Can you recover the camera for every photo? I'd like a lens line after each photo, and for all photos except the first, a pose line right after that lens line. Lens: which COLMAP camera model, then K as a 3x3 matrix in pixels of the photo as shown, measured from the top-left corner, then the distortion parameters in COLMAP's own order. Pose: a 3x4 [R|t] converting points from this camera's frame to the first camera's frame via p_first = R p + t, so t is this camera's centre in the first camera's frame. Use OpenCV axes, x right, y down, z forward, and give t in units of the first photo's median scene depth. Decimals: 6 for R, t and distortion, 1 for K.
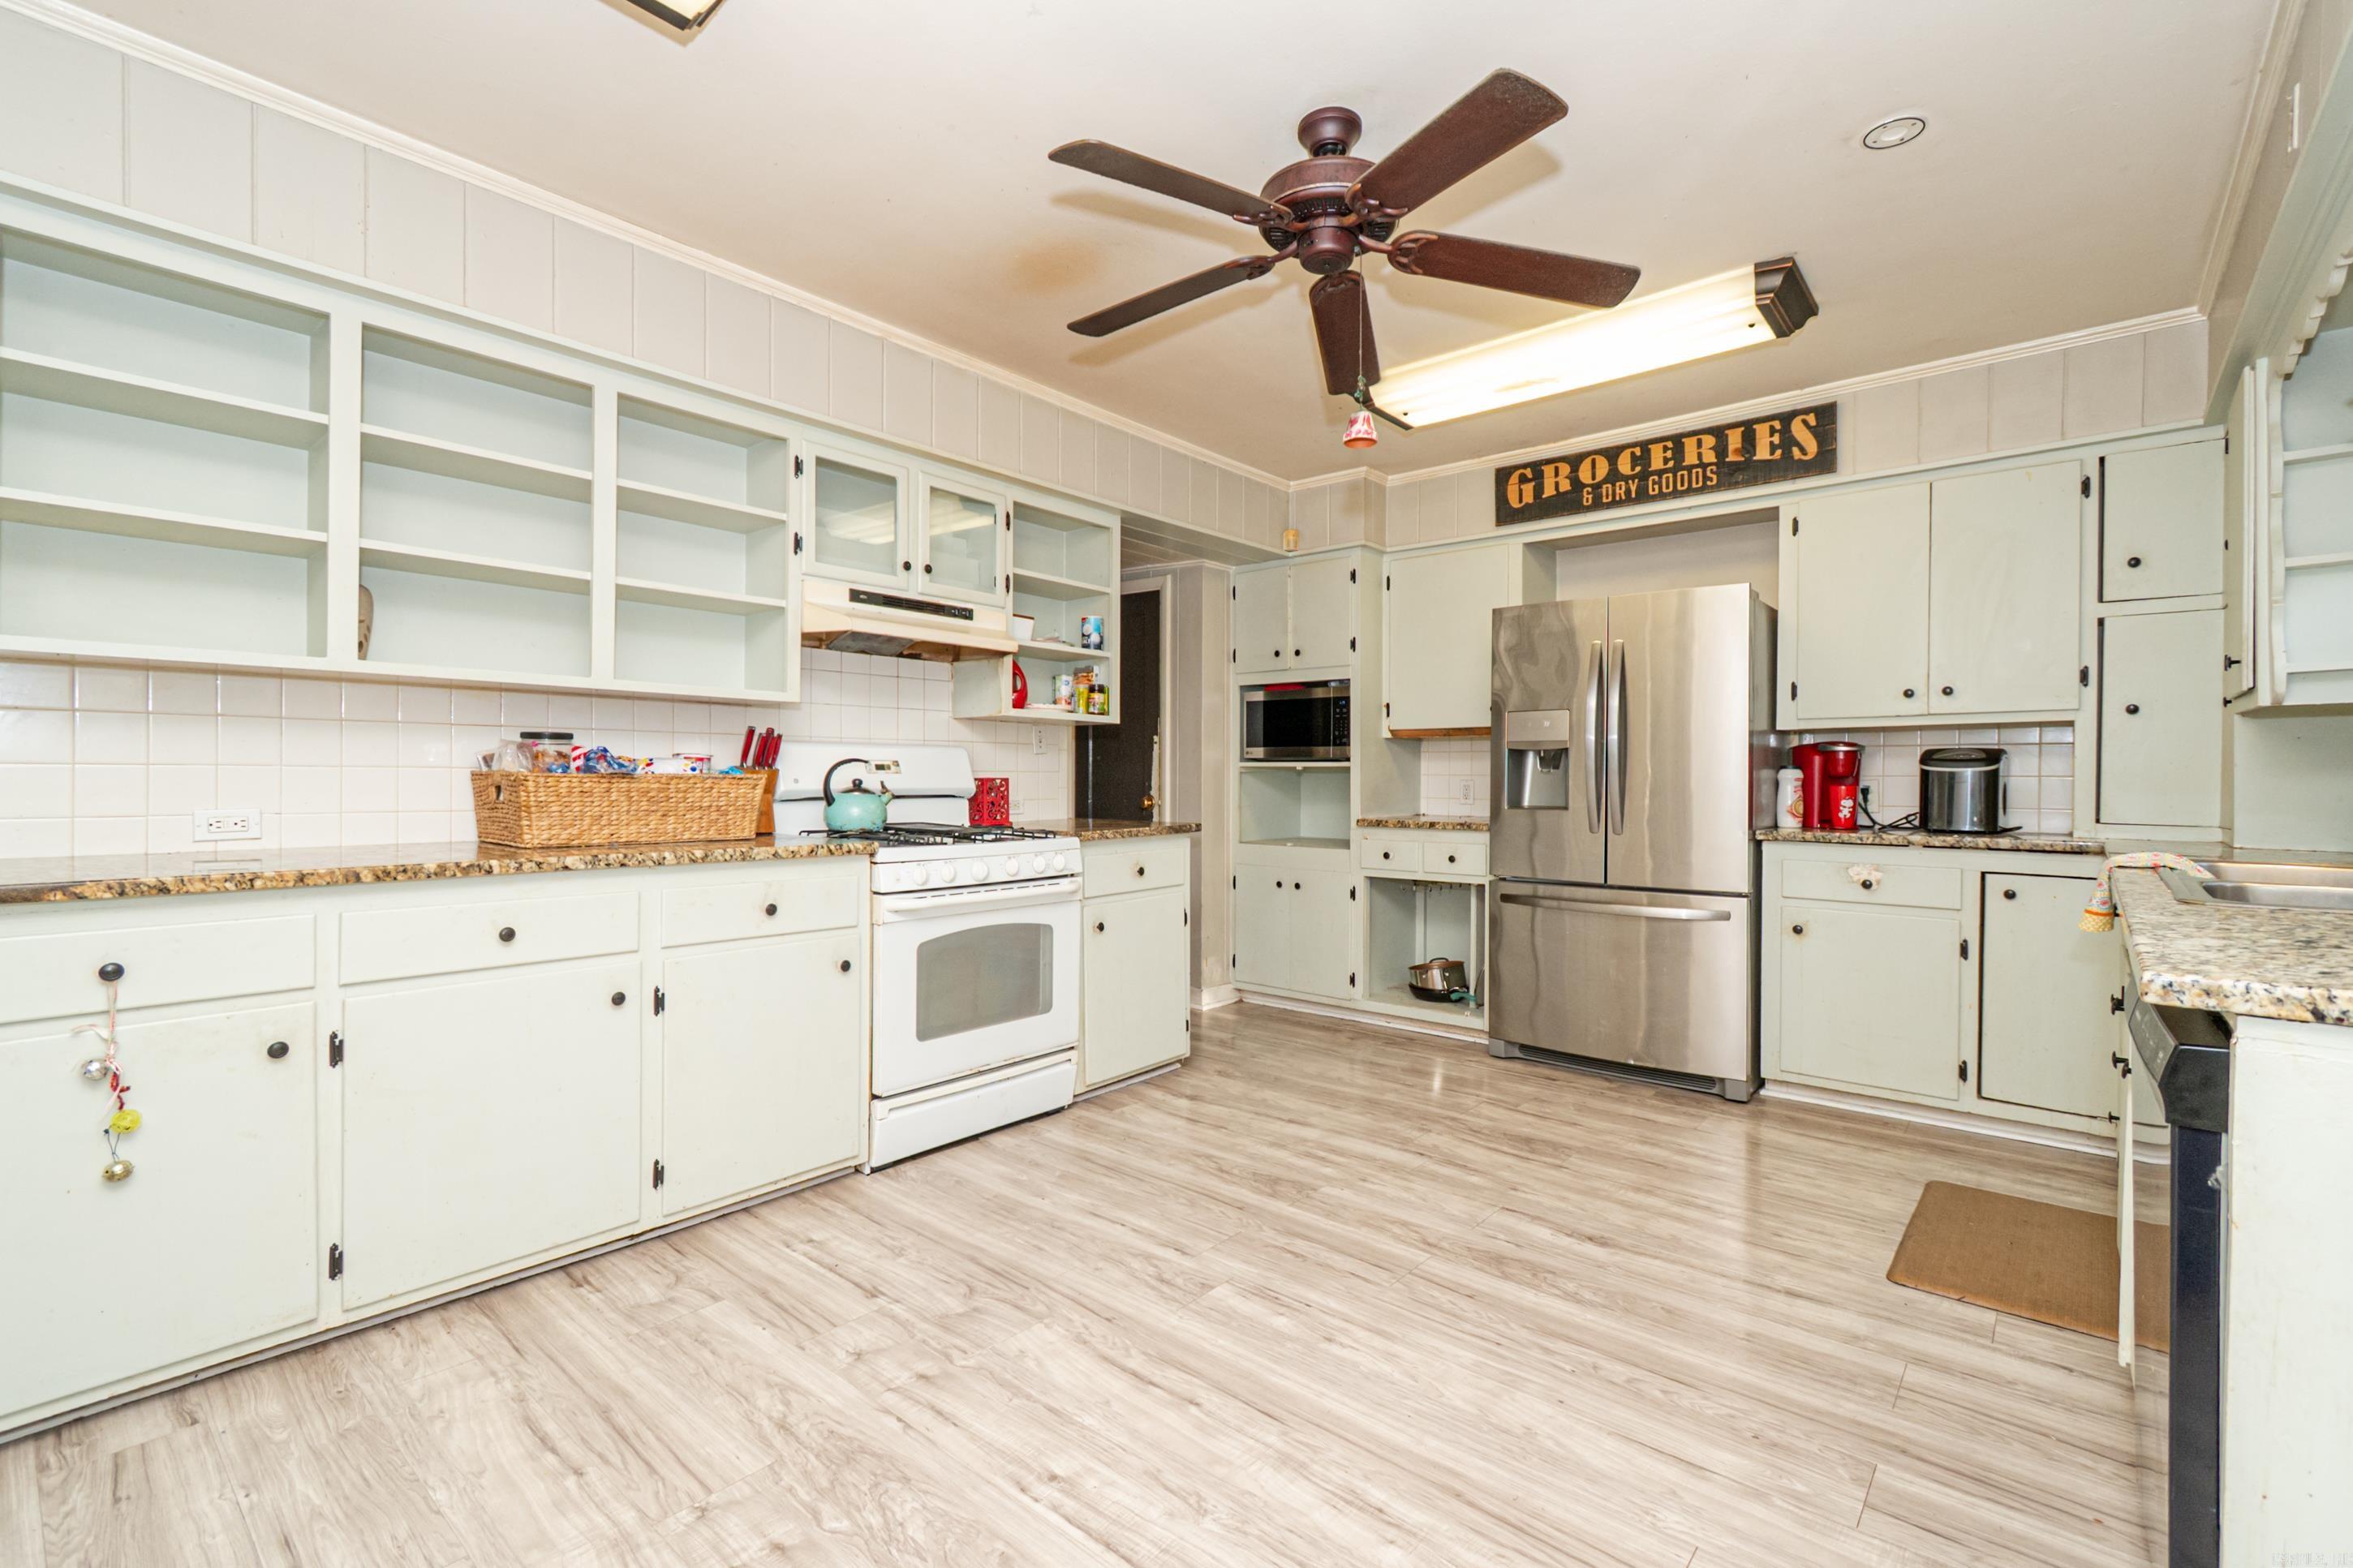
lens RADIAL K [[1050.9, 0, 1178.2], [0, 1050.9, 778.6], [0, 0, 1]] dist [0.005318, -0.001874]
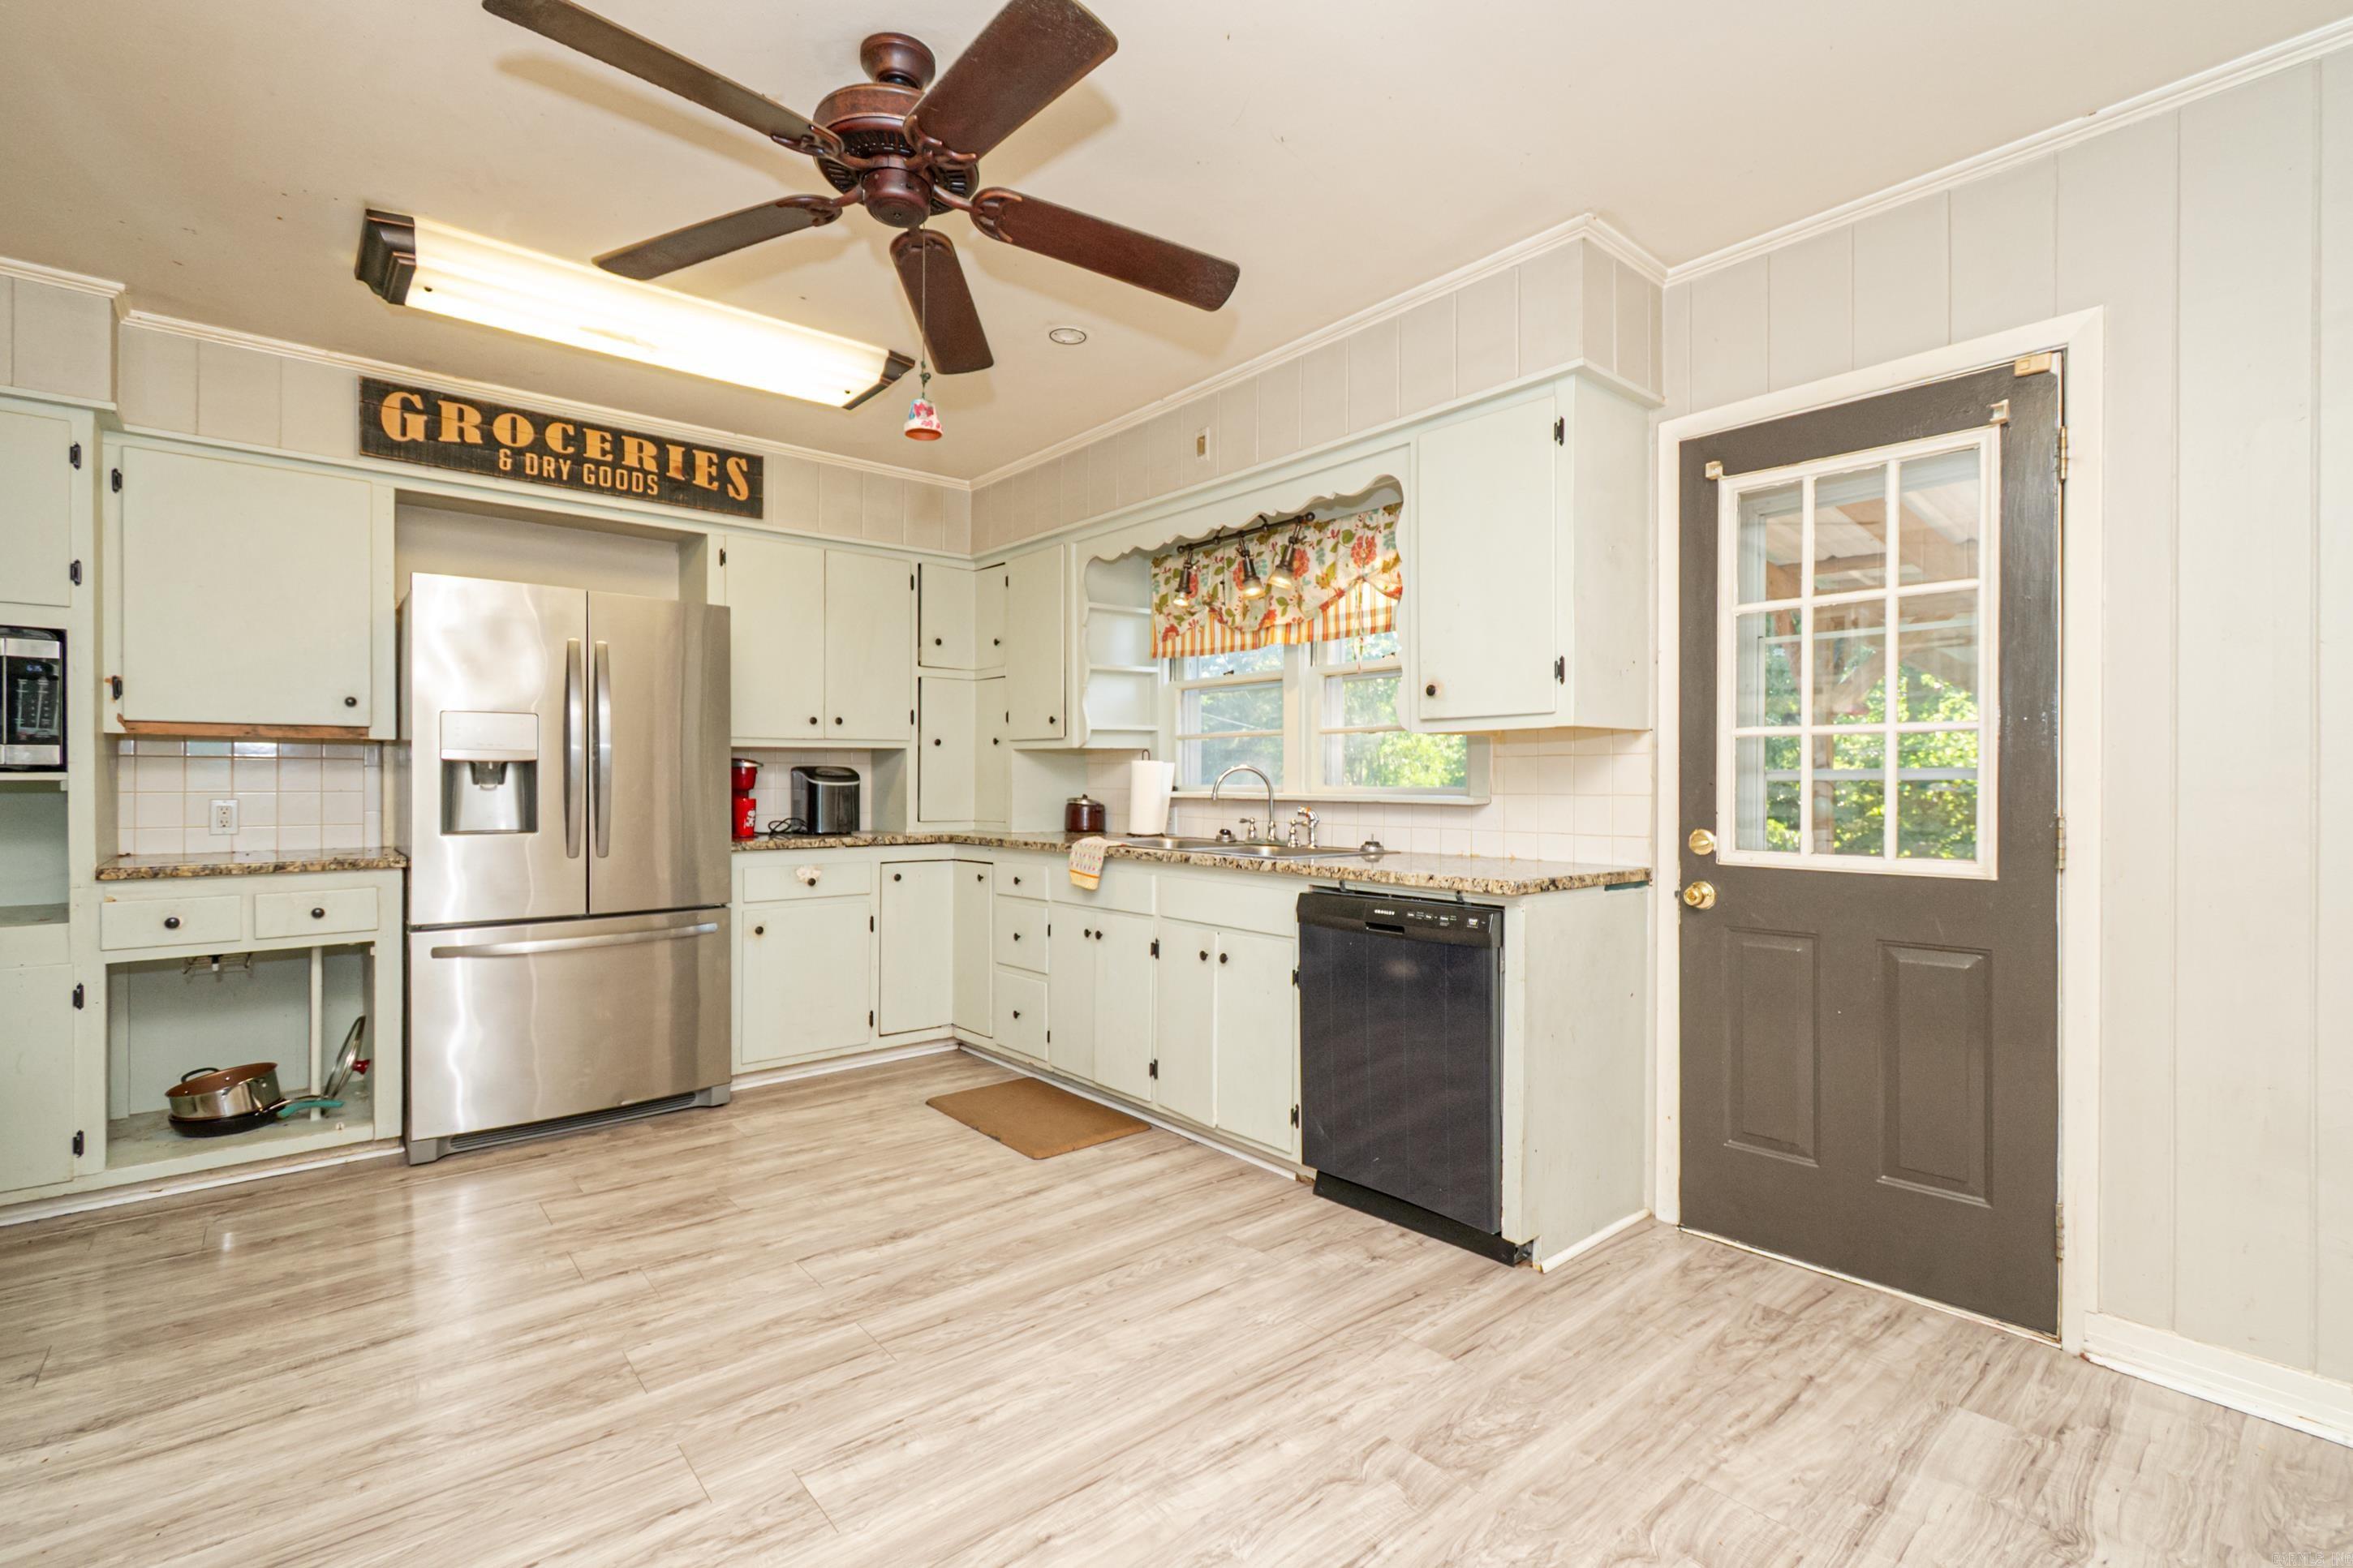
lens RADIAL K [[1050.9, 0, 1179.2], [0, 1050.9, 783.5], [0, 0, 1]] dist [0.005318, -0.001874]
pose [[0.147100, -0.005911, 0.989104, -0.432623], [0.003991, 0.999978, 0.005382, -0.013947], [-0.989114, 0.003156, 0.147121, 0.407149]]
